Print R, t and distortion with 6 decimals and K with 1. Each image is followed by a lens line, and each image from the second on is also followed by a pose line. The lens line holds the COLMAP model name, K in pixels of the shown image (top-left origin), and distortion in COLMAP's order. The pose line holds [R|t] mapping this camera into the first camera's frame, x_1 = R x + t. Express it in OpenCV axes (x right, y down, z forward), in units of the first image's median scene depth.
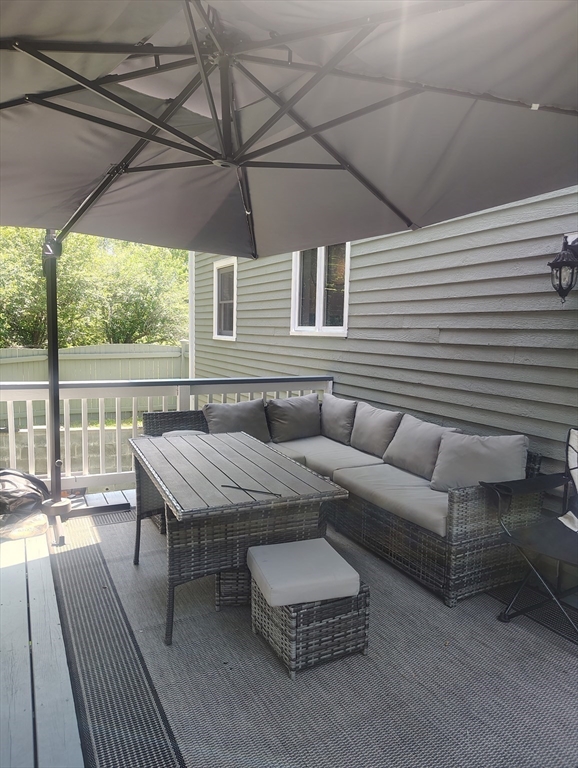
lens RADIAL K [[529.6, 0, 288.1], [0, 529.6, 388.0], [0, 0, 1]] dist [0.037855, -0.028385]
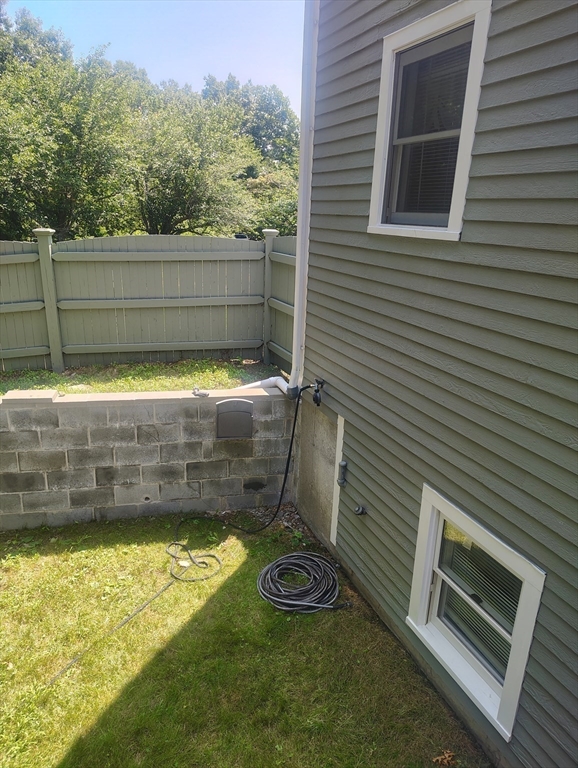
lens RADIAL K [[529.6, 0, 287.2], [0, 529.6, 380.8], [0, 0, 1]] dist [0.037855, -0.028385]
pose [[0.997055, 0.037624, -0.066830, -0.046842], [-0.024084, 0.980918, 0.192923, -0.014613], [0.072813, -0.190745, 0.978935, 0.142792]]
